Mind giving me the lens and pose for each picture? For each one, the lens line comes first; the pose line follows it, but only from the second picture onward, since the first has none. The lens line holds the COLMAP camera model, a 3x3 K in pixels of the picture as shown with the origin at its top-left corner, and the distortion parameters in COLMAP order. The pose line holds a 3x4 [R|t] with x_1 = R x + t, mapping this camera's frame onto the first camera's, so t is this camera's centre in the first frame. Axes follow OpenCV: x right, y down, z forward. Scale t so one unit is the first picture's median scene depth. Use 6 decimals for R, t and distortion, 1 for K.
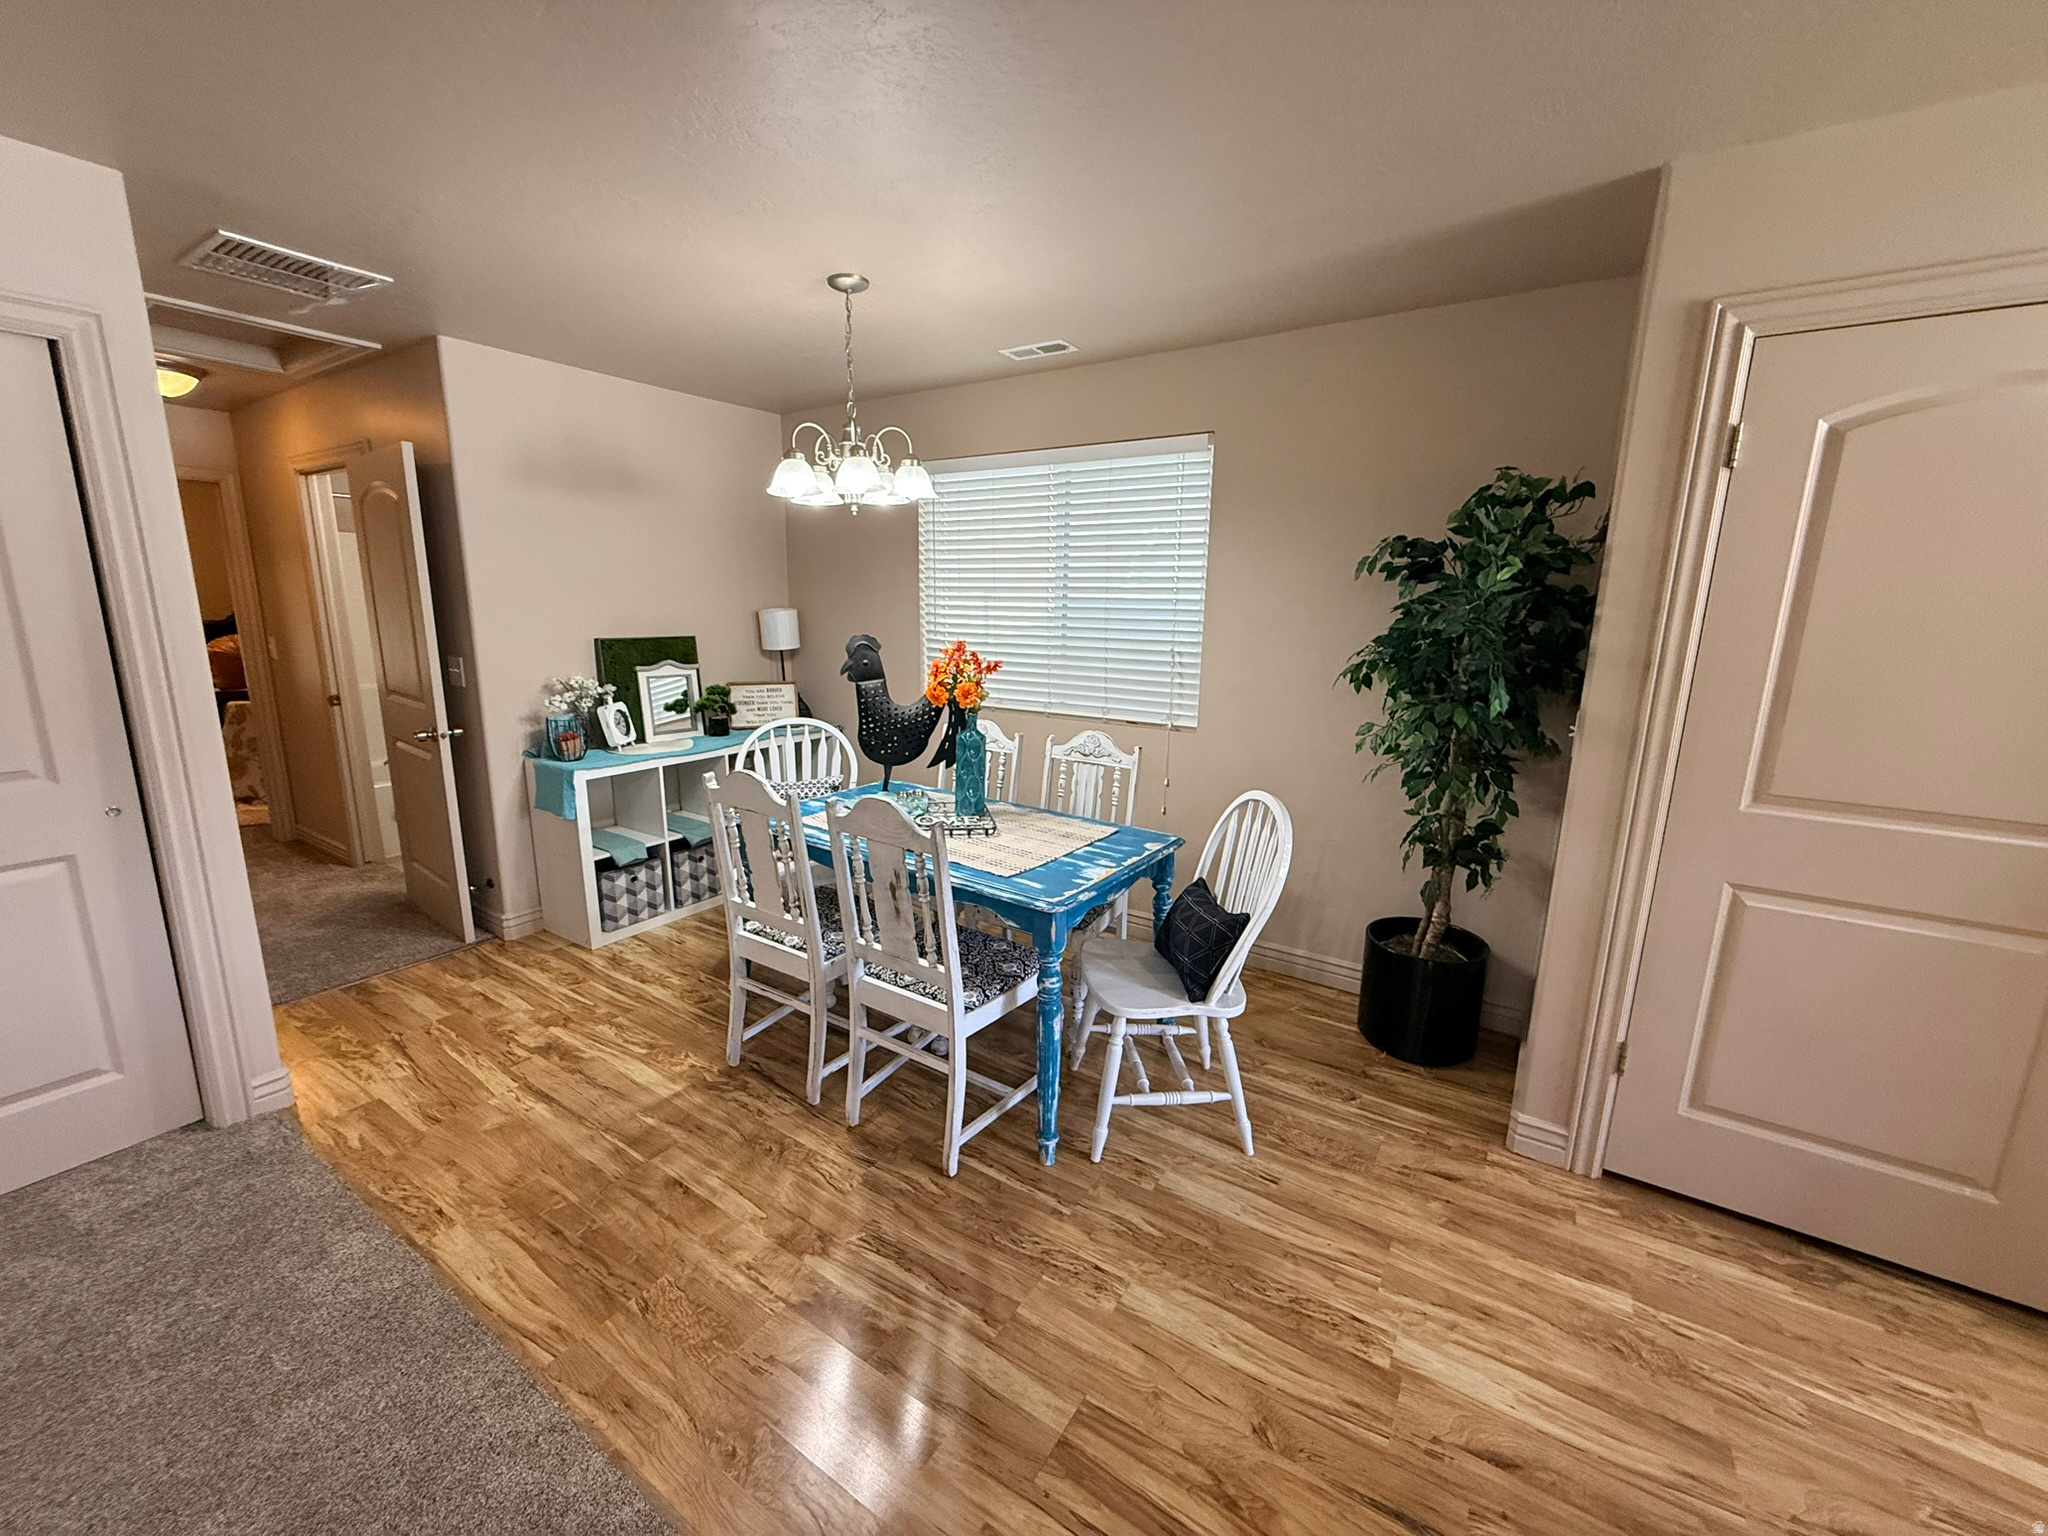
lens RADIAL K [[813.4, 0, 1021.1], [0, 813.4, 769.7], [0, 0, 1]] dist [-0.001896, -0.000285]
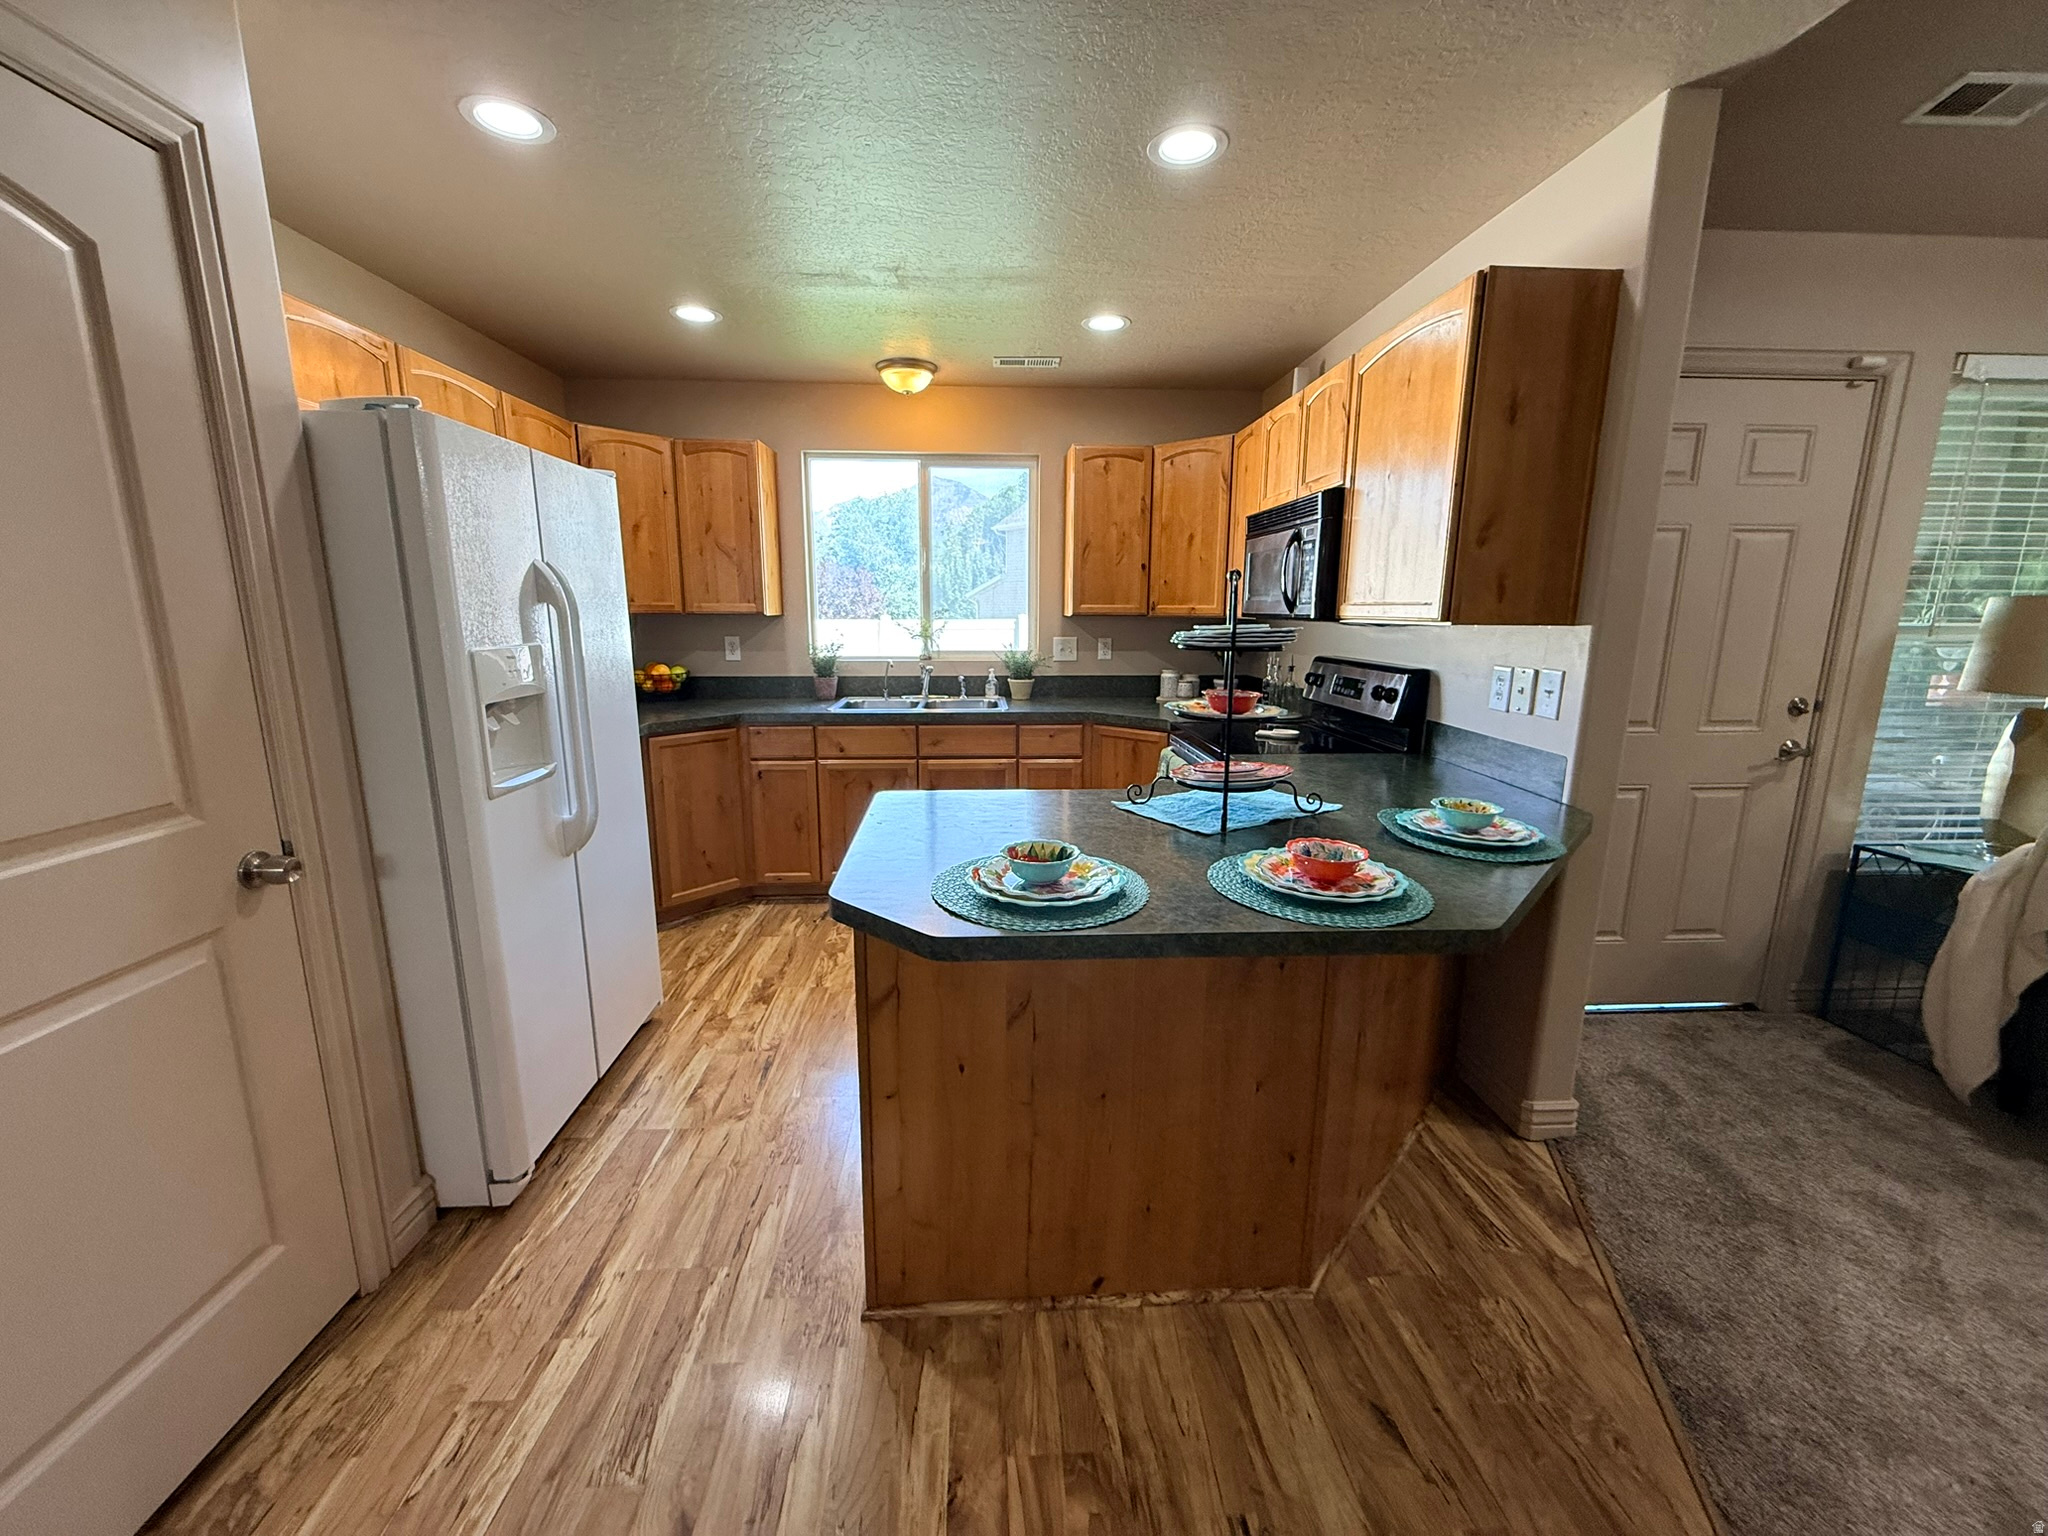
lens RADIAL K [[811.7, 0, 1021.0], [0, 811.7, 766.8], [0, 0, 1]] dist [0.000071, -0.000206]
pose [[-0.592410, -0.169849, 0.787529, 0.159392], [0.151569, 0.936571, 0.316009, -0.066403], [-0.791250, 0.306572, -0.529090, 0.600814]]
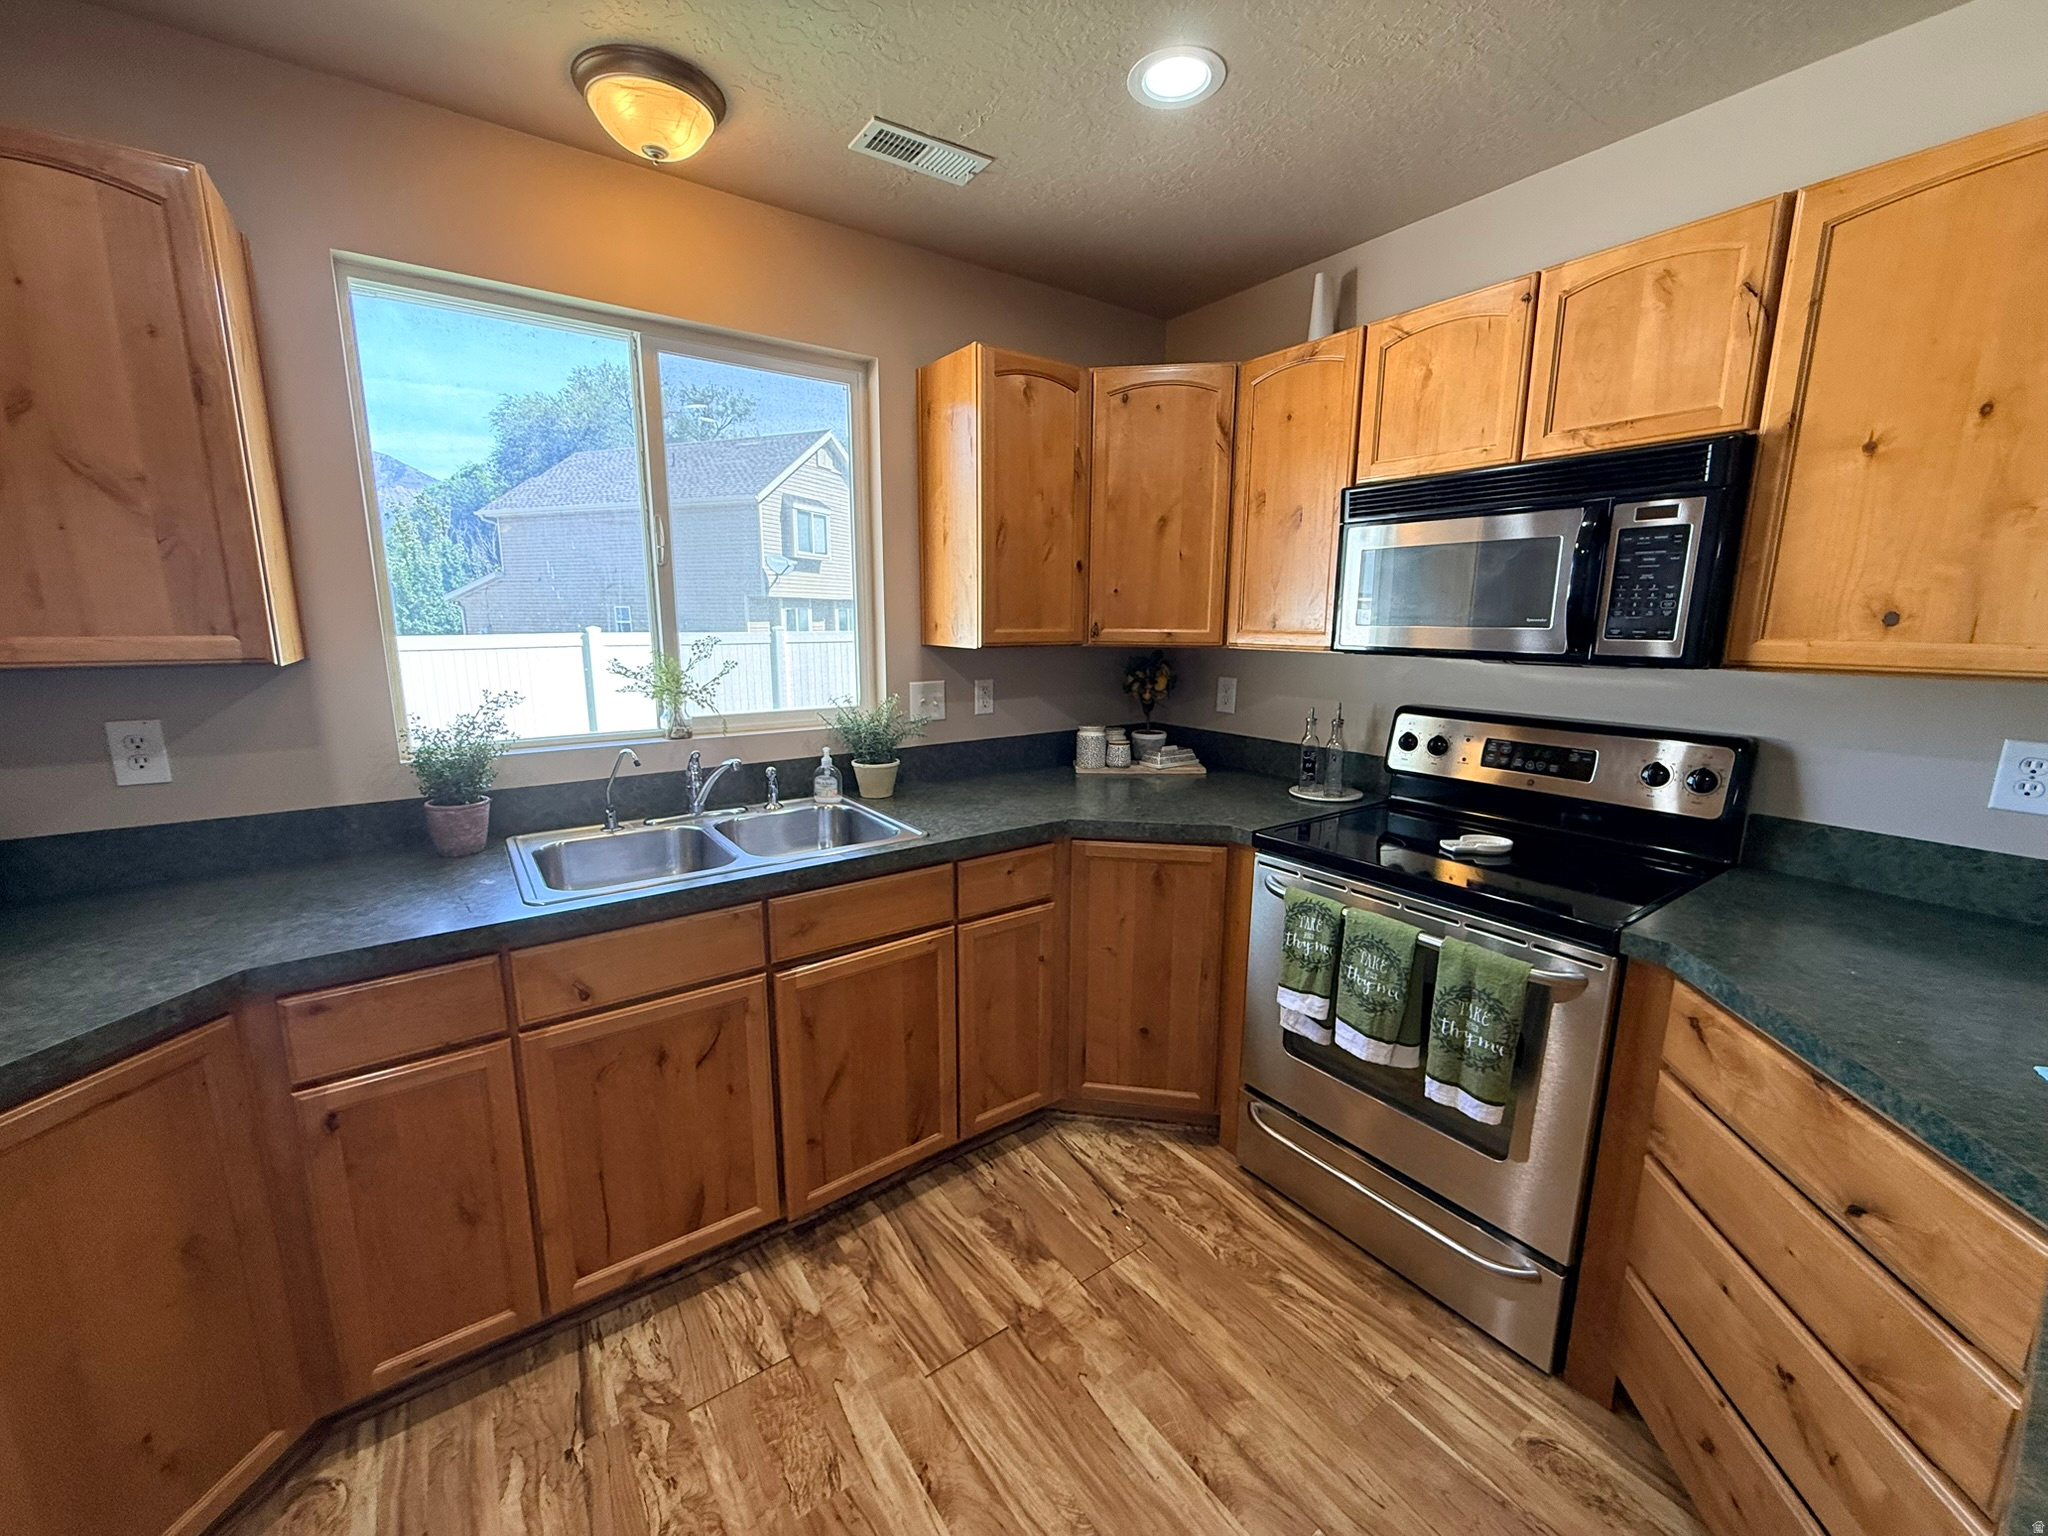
lens RADIAL K [[813.4, 0, 1021.1], [0, 813.4, 769.7], [0, 0, 1]] dist [-0.001896, -0.000285]
pose [[-0.931554, -0.085729, 0.353352, 1.244893], [0.056058, 0.926325, 0.372530, -0.028730], [-0.359256, 0.366840, -0.858116, 0.355454]]
